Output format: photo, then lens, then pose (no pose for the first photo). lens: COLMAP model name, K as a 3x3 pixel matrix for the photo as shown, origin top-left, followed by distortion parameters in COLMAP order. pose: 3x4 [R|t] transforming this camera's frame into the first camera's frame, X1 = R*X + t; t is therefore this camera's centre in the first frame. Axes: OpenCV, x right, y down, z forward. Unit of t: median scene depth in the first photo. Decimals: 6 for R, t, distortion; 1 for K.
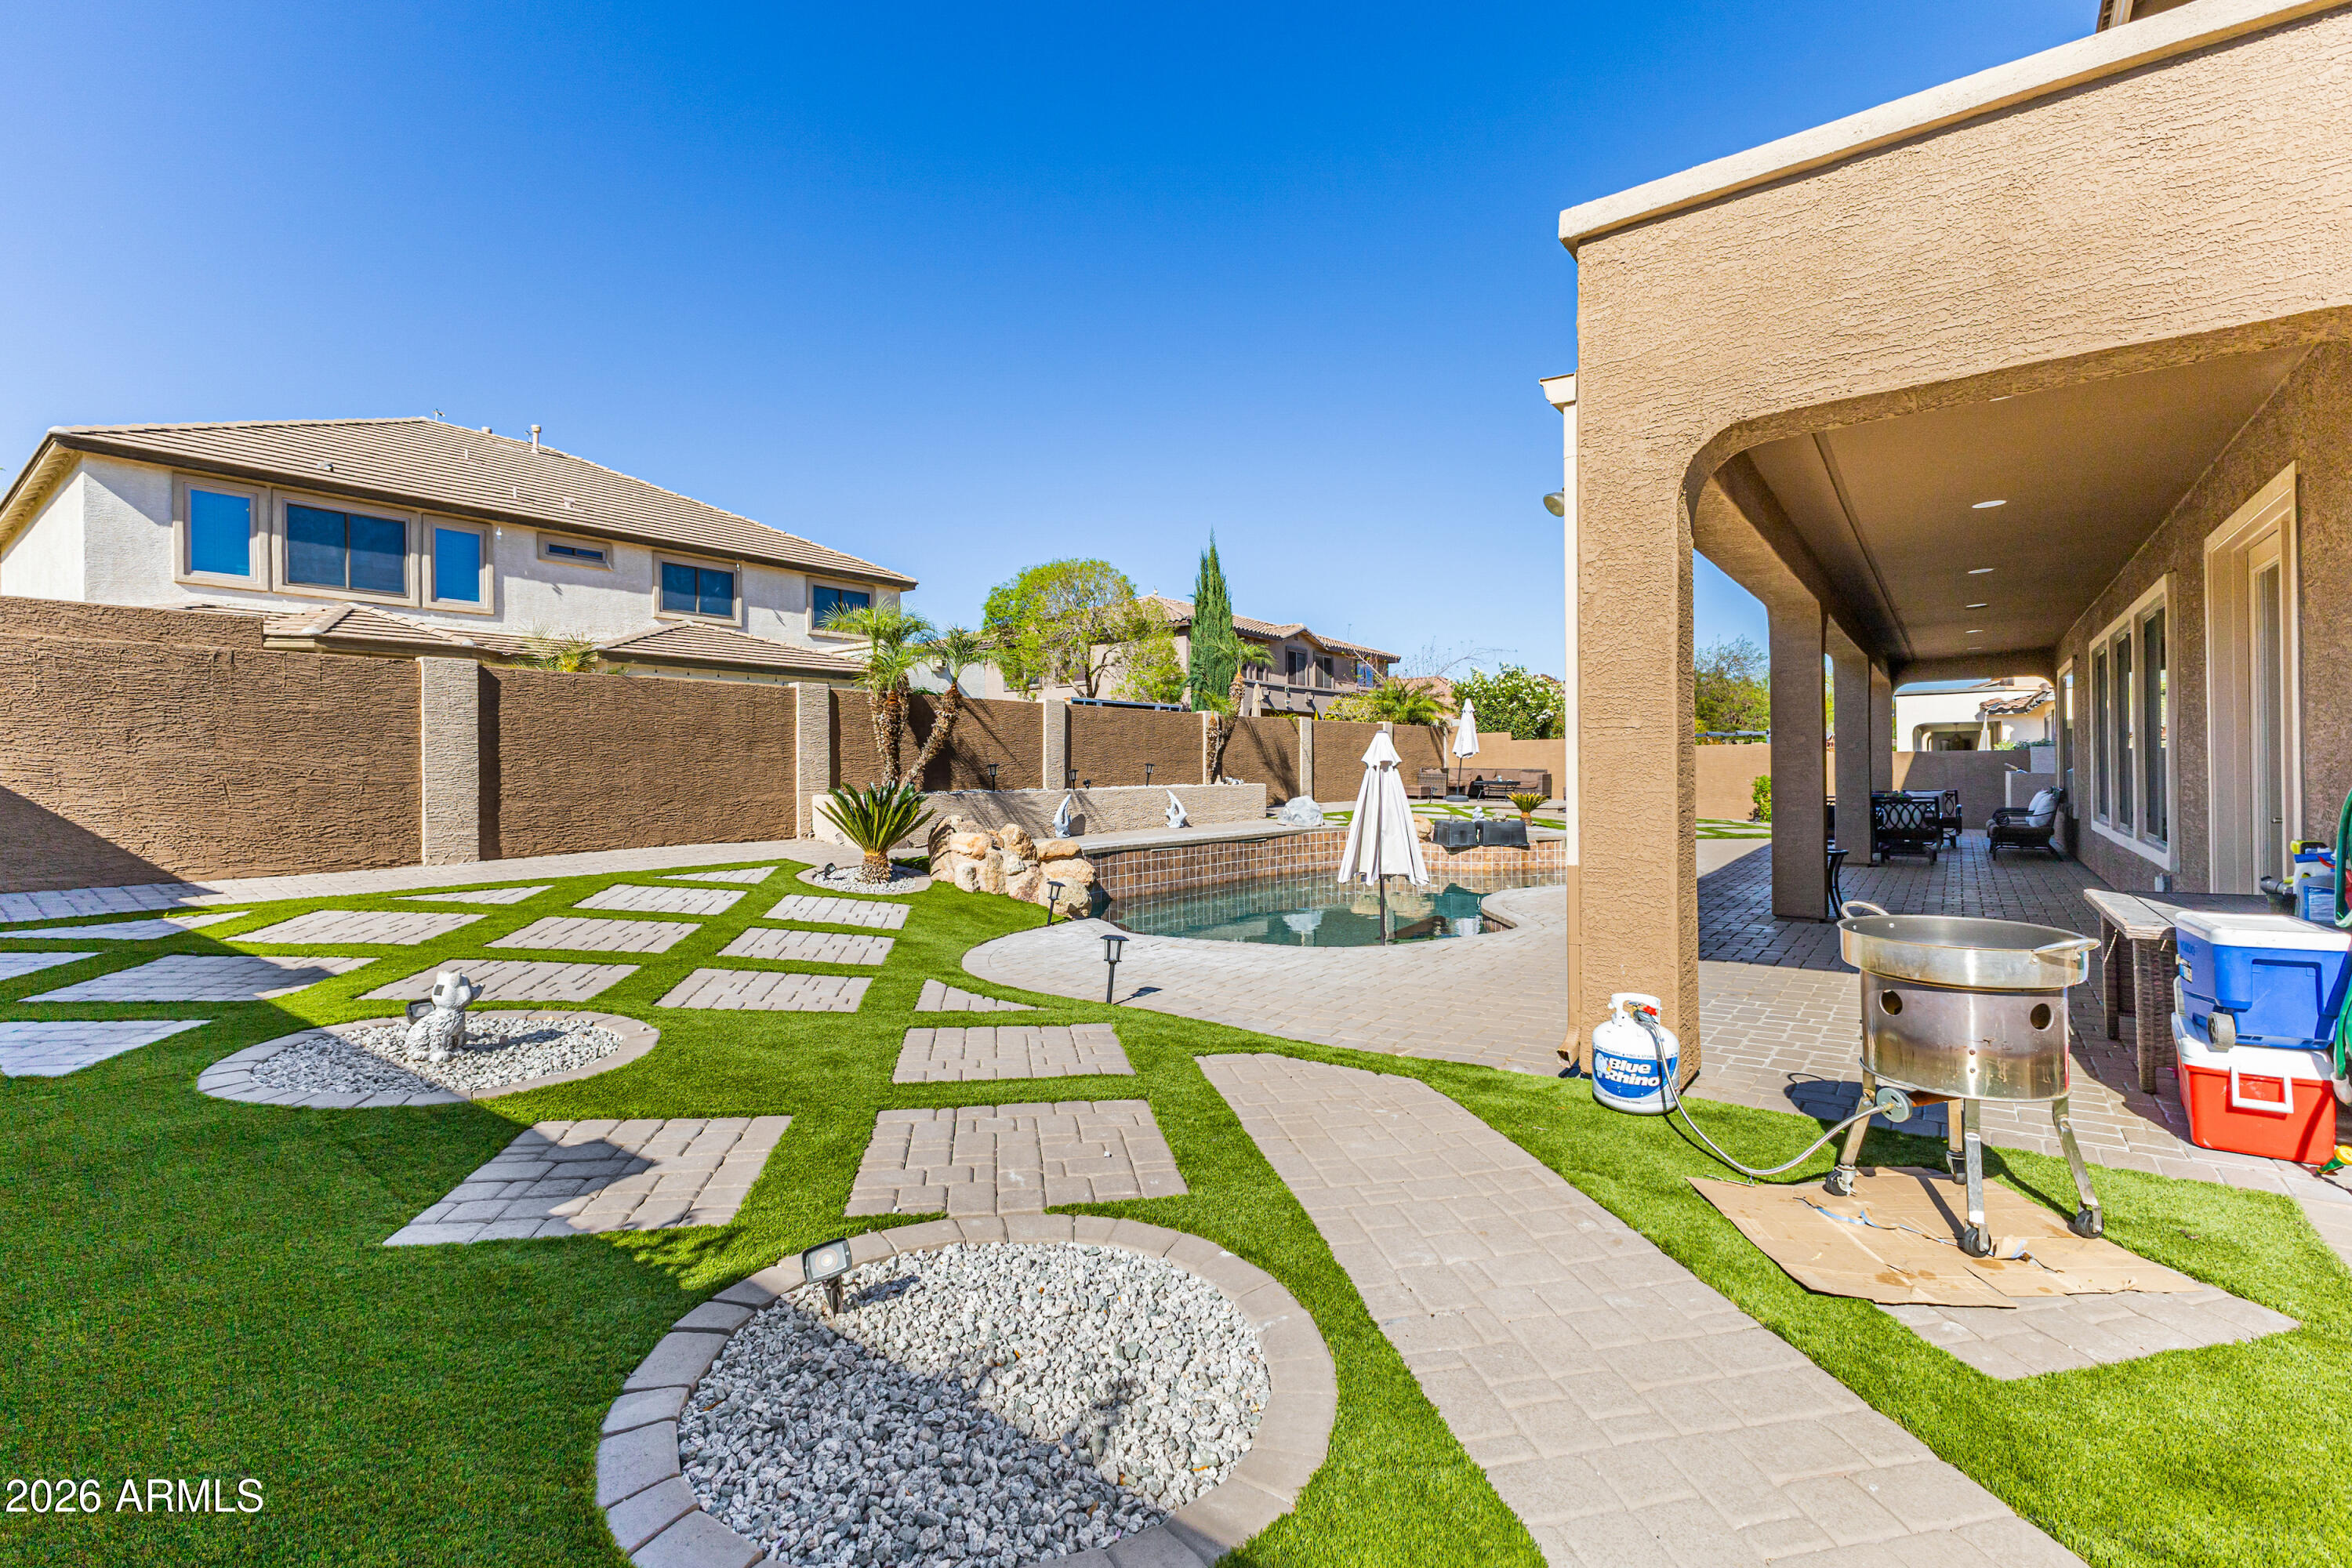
lens RADIAL K [[1026.1, 0, 1175.4], [0, 1026.1, 769.2], [0, 0, 1]] dist [0.010291, 0.000025]
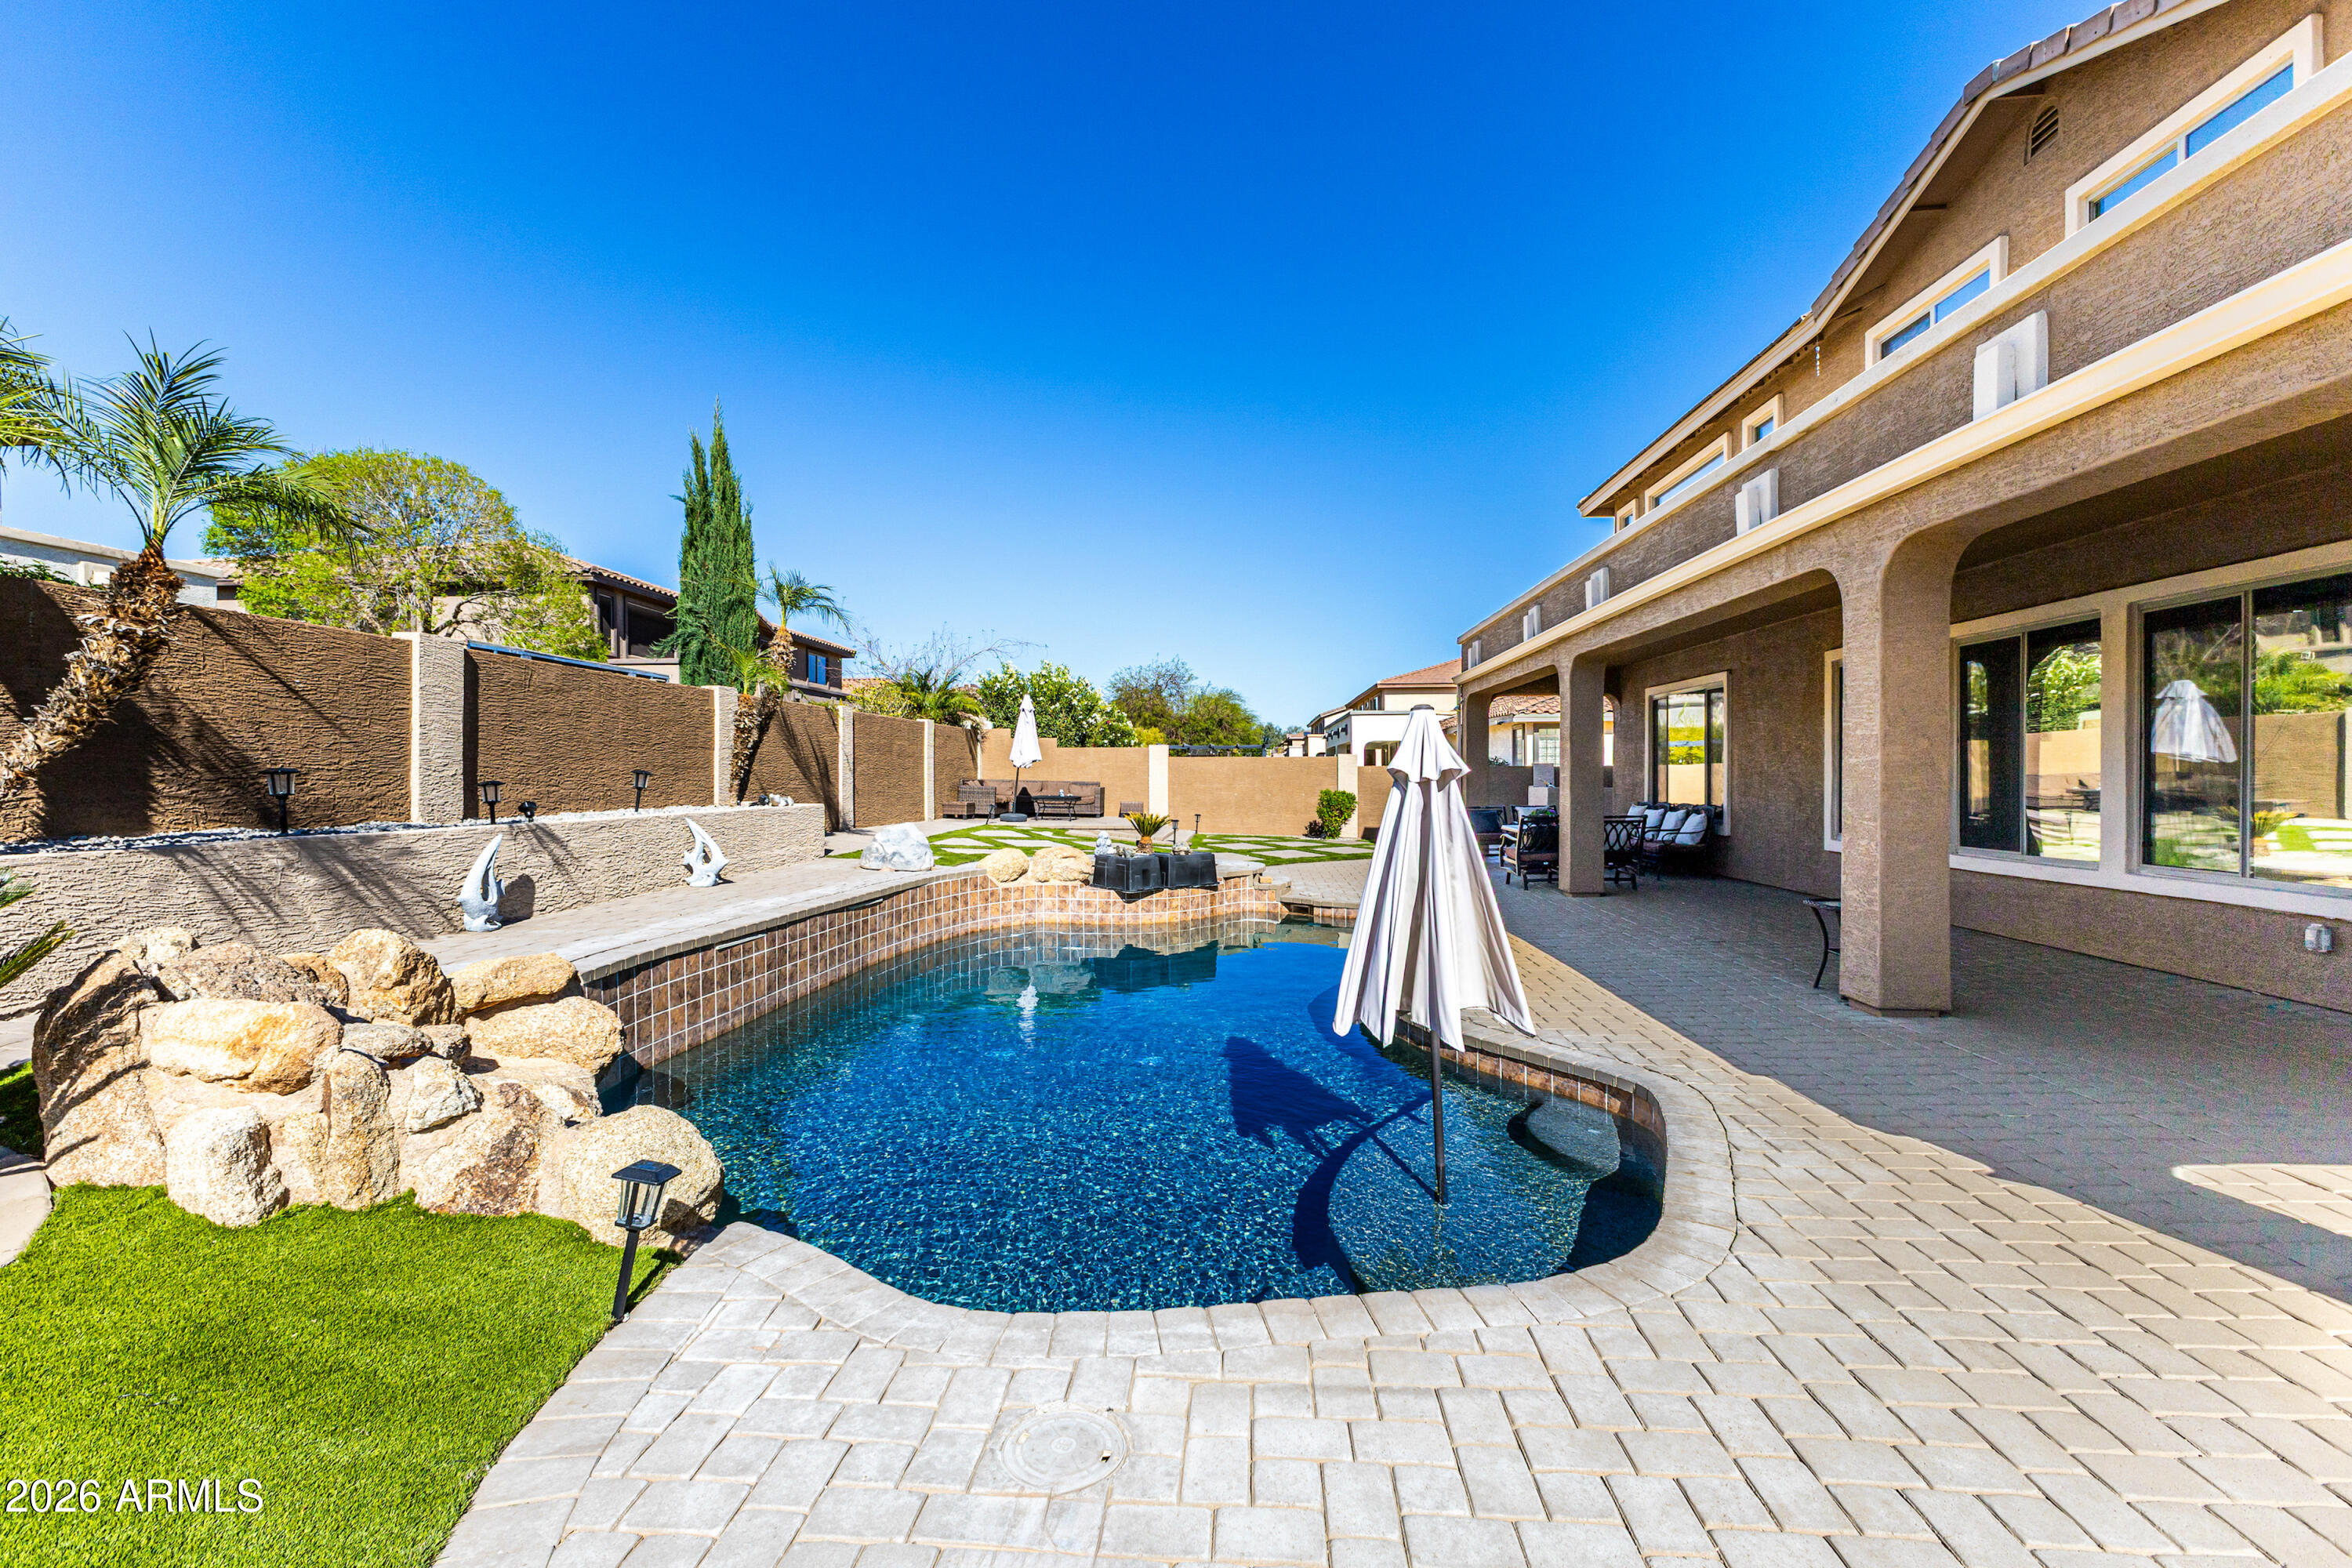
lens RADIAL K [[1026.1, 0, 1172.0], [0, 1026.1, 793.8], [0, 0, 1]] dist [0.010291, 0.000025]
pose [[0.841339, -0.002857, 0.540501, -0.087740], [-0.004220, 0.999921, 0.011854, -0.000889], [-0.540492, -0.012254, 0.841260, 0.394006]]
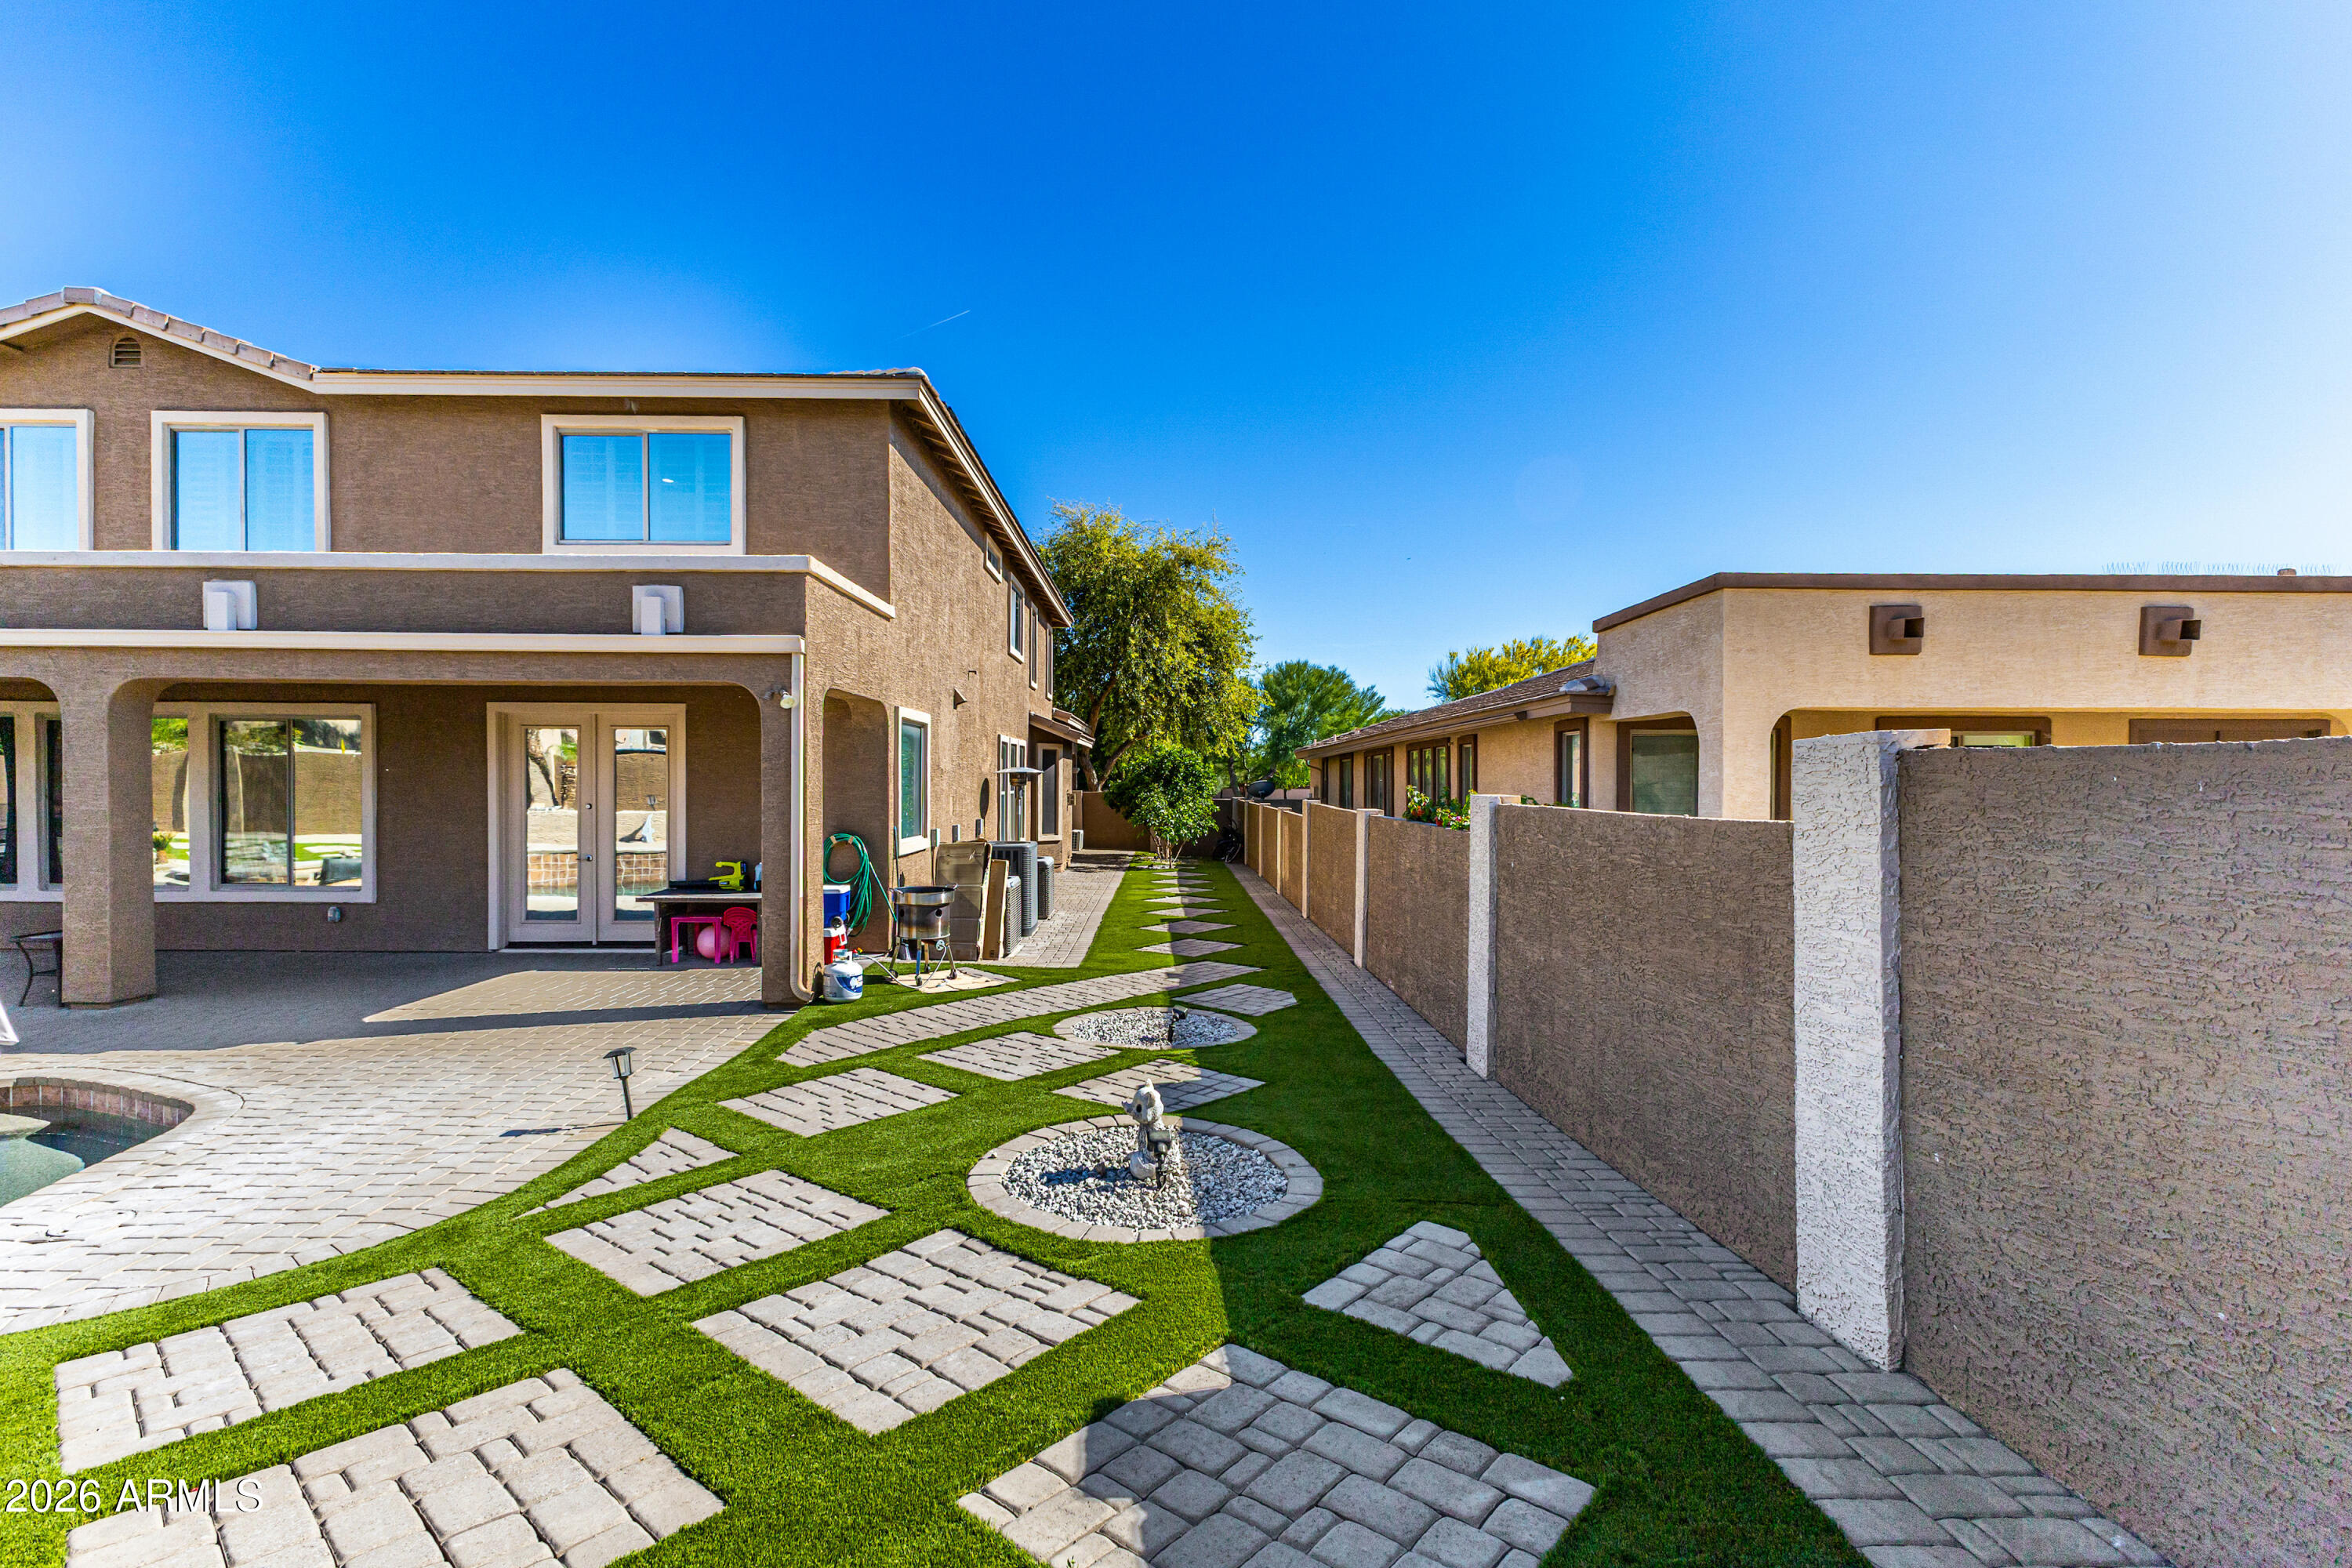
lens RADIAL K [[1026.1, 0, 1173.5], [0, 1026.1, 784.2], [0, 0, 1]] dist [0.010291, 0.000025]
pose [[-0.599322, 0.005623, 0.800488, -0.720935], [0.000612, 0.999978, -0.006566, -0.052290], [-0.800508, -0.003446, -0.599313, 0.498355]]
